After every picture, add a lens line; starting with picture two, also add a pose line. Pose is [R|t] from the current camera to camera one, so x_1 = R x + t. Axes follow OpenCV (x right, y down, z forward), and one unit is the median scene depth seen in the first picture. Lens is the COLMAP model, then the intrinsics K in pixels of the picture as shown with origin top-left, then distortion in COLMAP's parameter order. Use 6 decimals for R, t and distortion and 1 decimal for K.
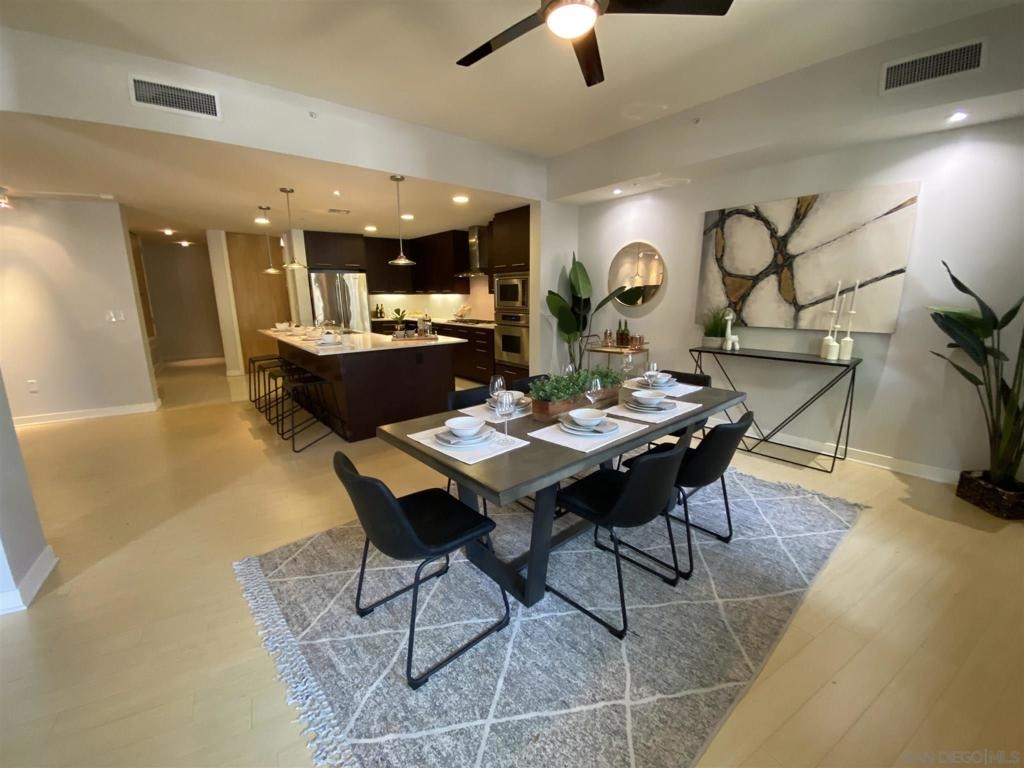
lens RADIAL K [[426.3, 0, 510.3], [0, 426.3, 385.2], [0, 0, 1]] dist [0.000890, -0.015589]
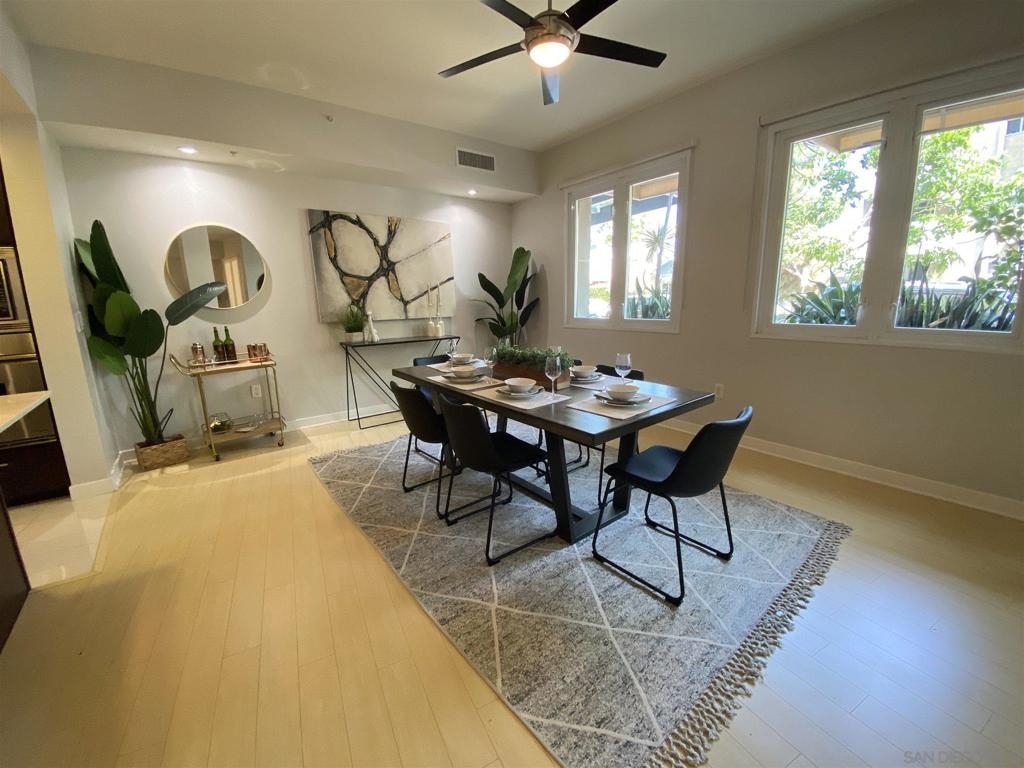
lens RADIAL K [[426.3, 0, 510.3], [0, 426.3, 385.2], [0, 0, 1]] dist [0.000890, -0.015589]
pose [[0.013405, -0.191511, 0.981399, -0.625513], [0.226067, 0.956654, 0.183594, -0.100815], [-0.974020, 0.219401, 0.056118, 0.628675]]
